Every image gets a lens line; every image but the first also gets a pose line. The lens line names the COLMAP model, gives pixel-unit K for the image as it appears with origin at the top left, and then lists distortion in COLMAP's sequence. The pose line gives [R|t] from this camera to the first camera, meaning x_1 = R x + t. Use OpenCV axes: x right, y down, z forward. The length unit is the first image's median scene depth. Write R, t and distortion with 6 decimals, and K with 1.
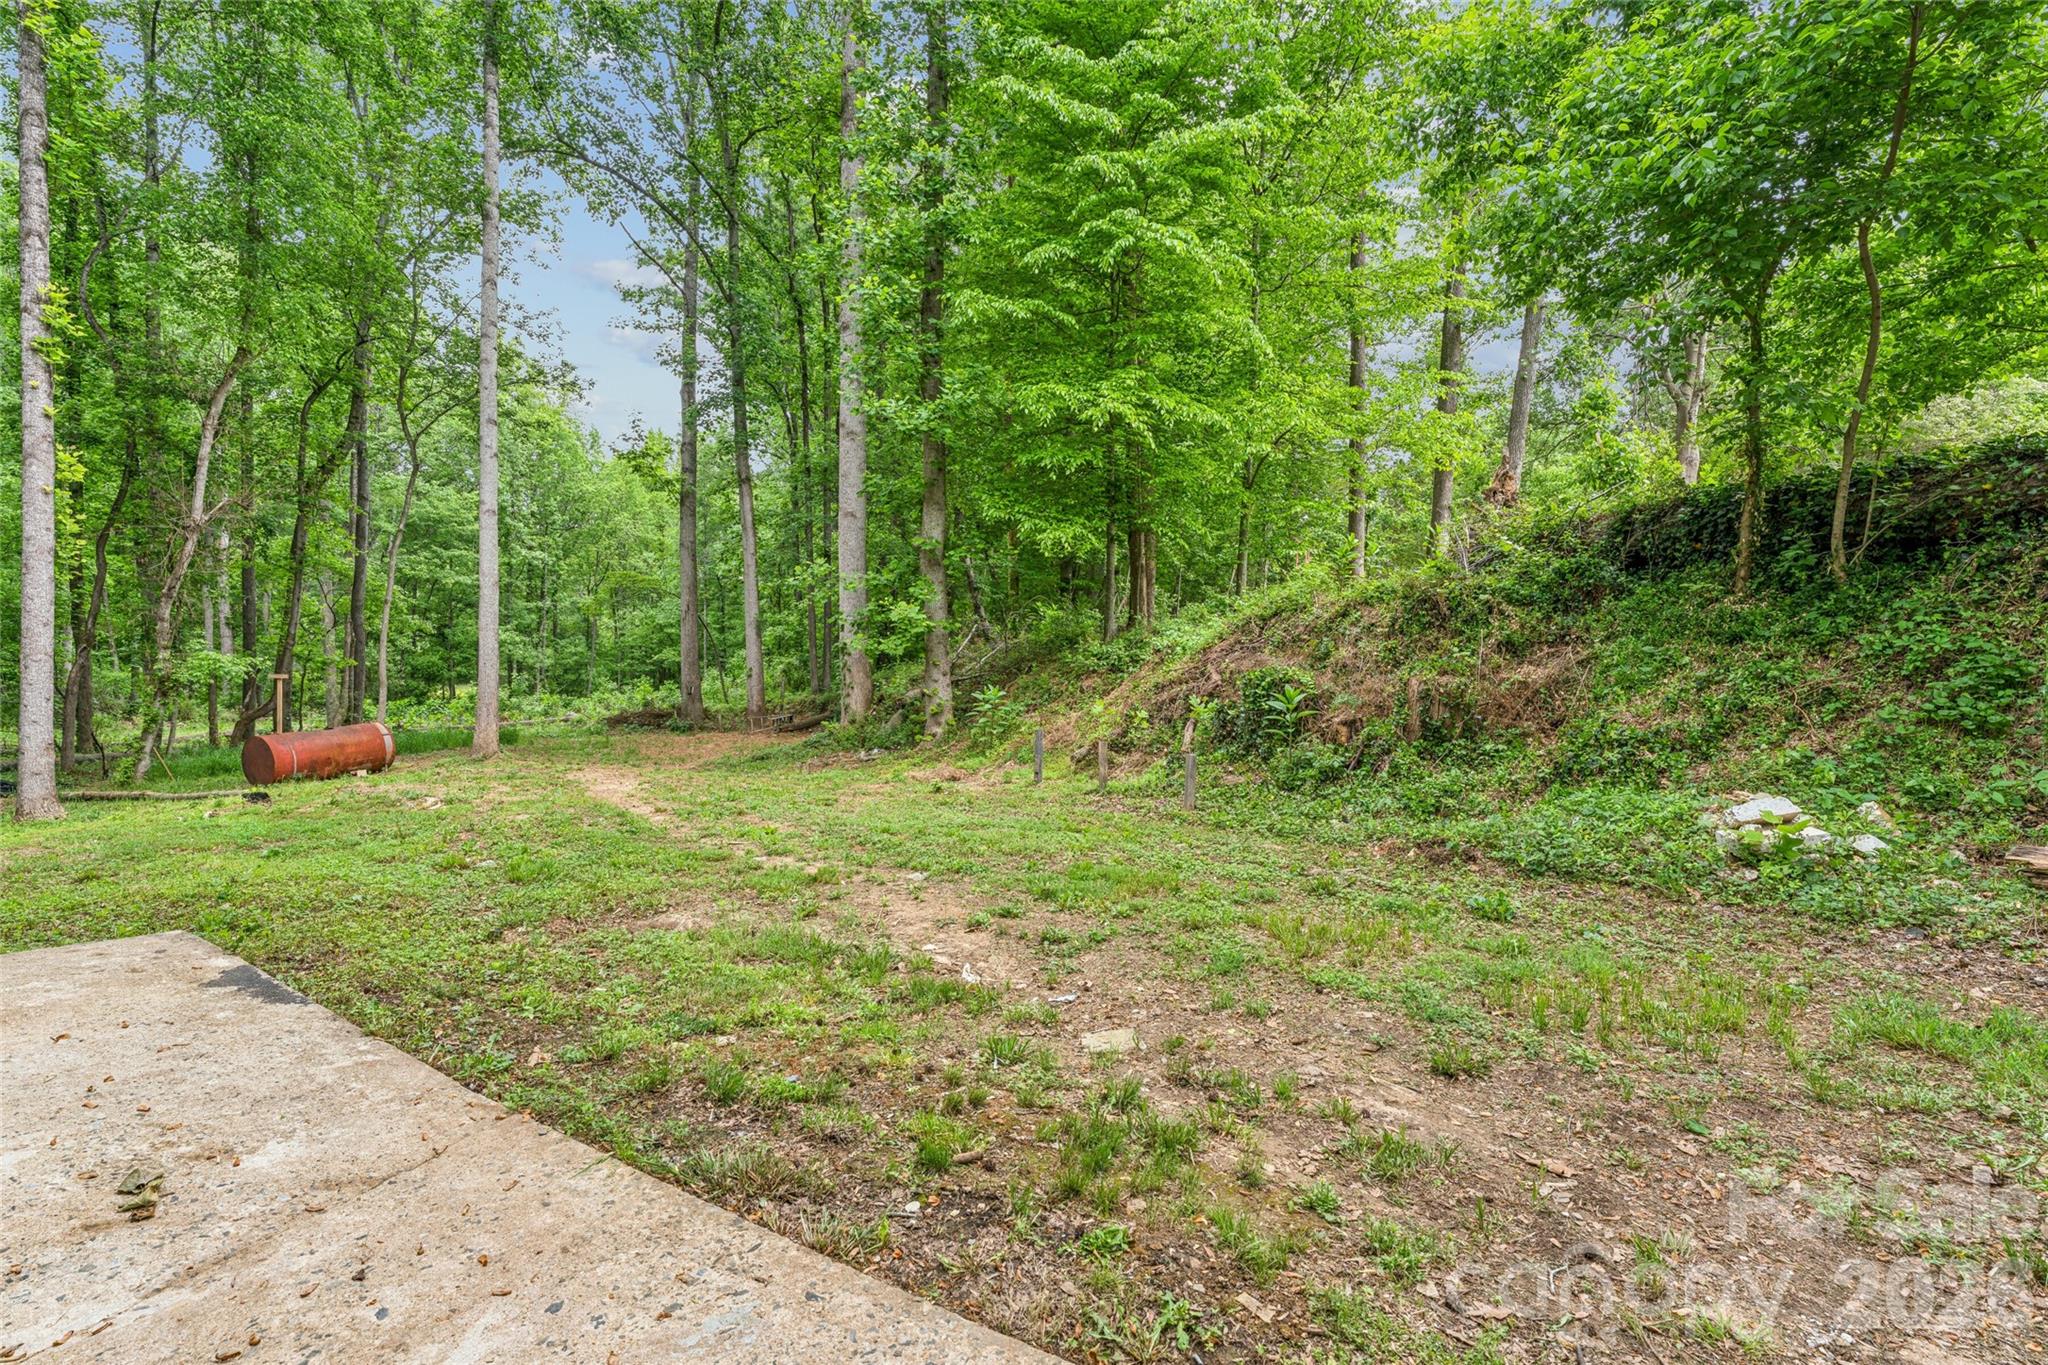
lens RADIAL K [[928.9, 0, 1023.0], [0, 928.9, 675.4], [0, 0, 1]] dist [-0.001013, 0.000675]
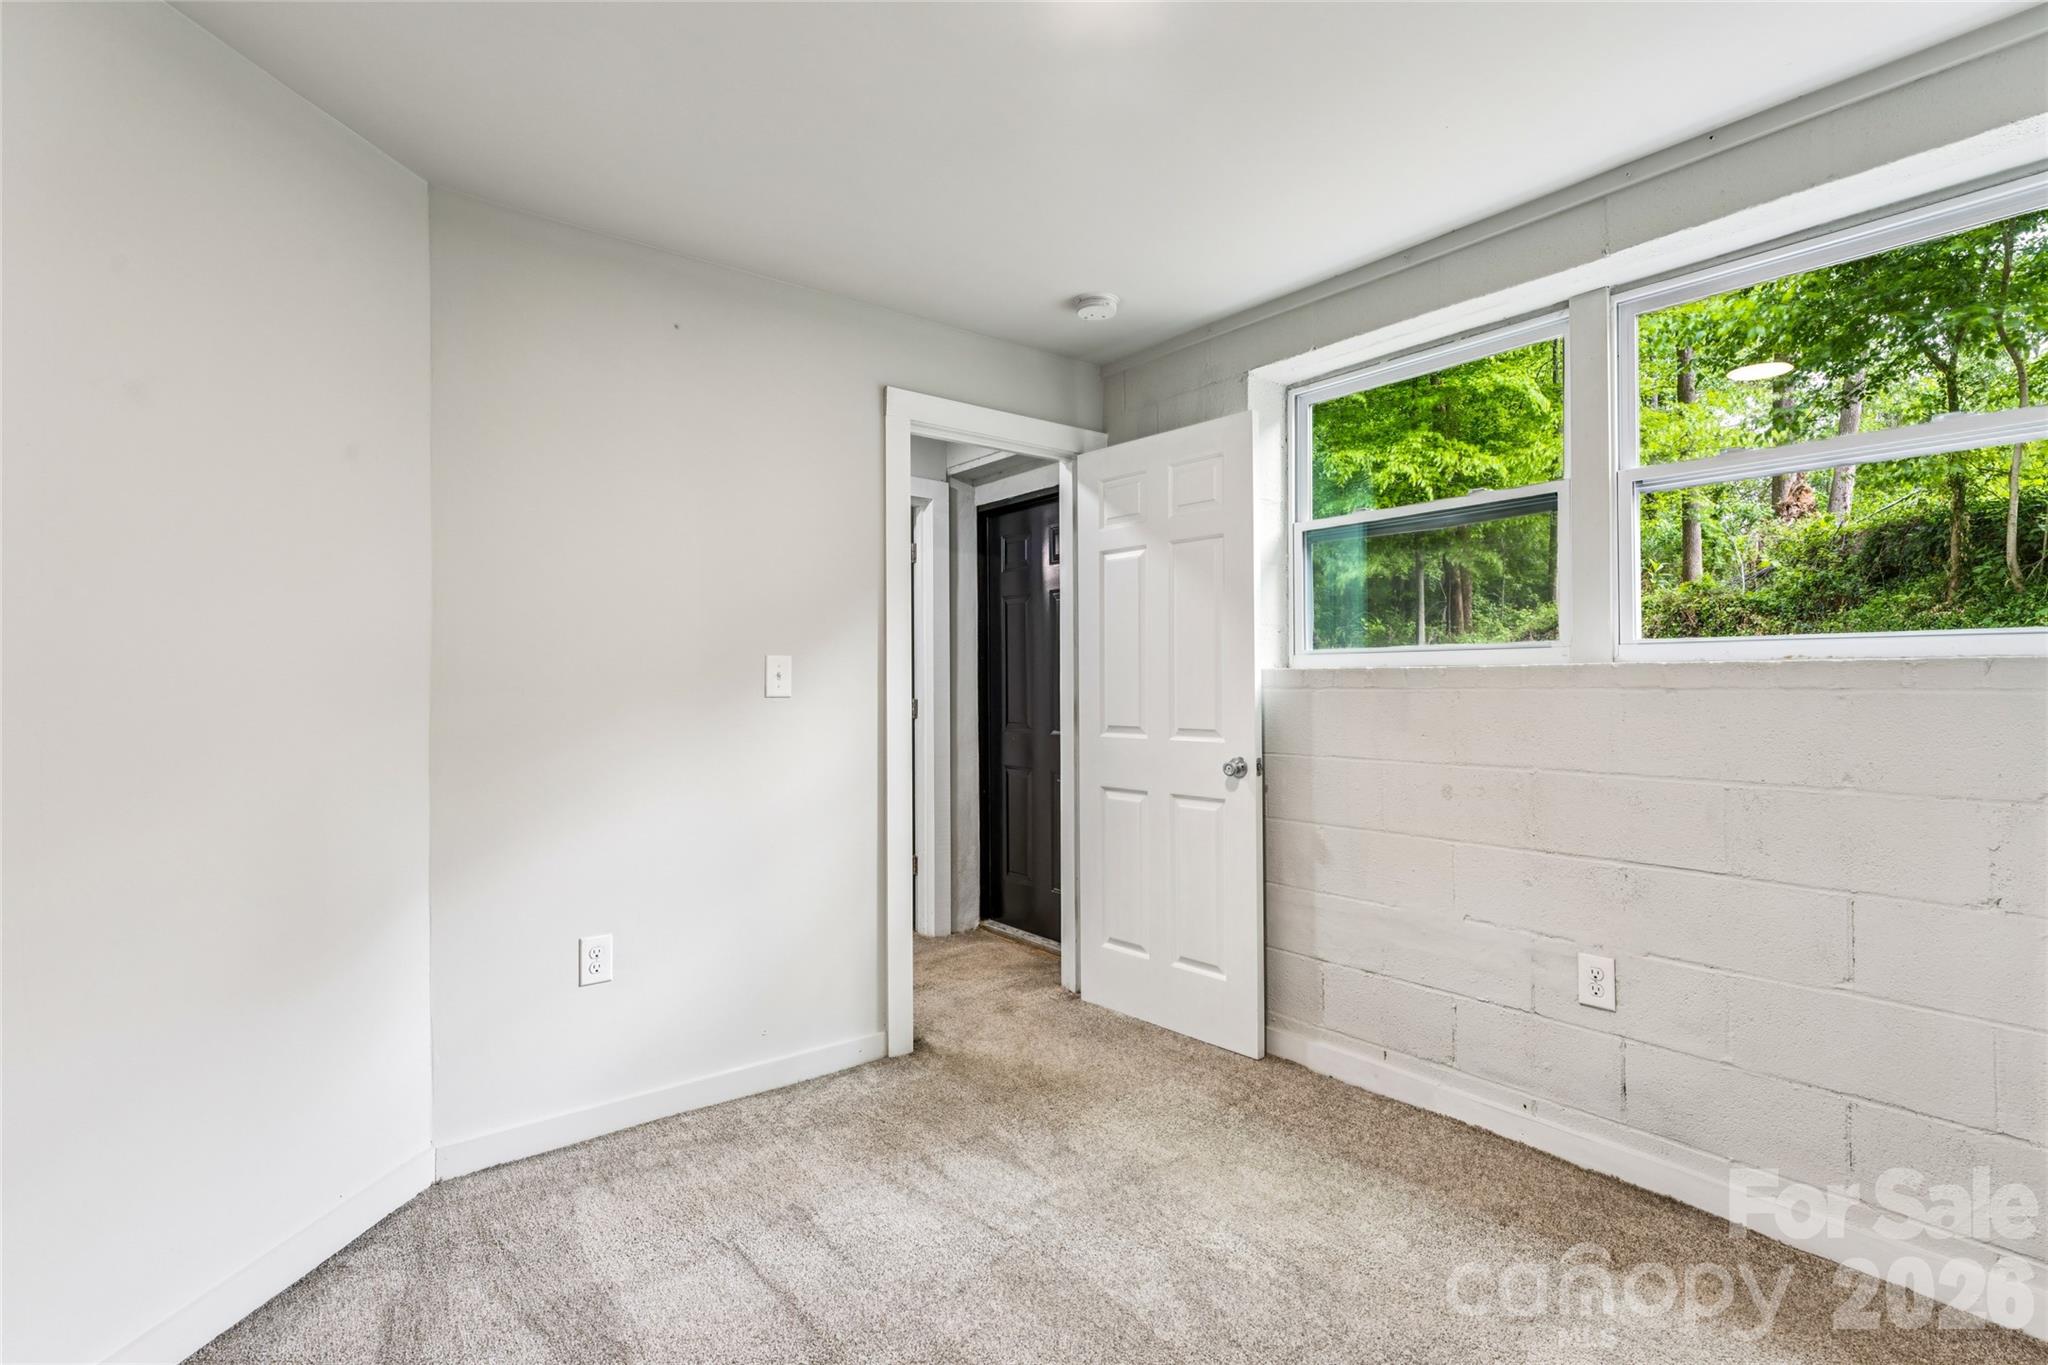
lens RADIAL K [[928.9, 0, 1021.0], [0, 928.9, 673.5], [0, 0, 1]] dist [-0.001013, 0.000675]
pose [[0.936517, -0.024061, -0.349796, 0.061581], [0.017655, 0.999613, -0.021490, 0.006687], [0.350178, 0.013950, 0.936579, -0.434069]]
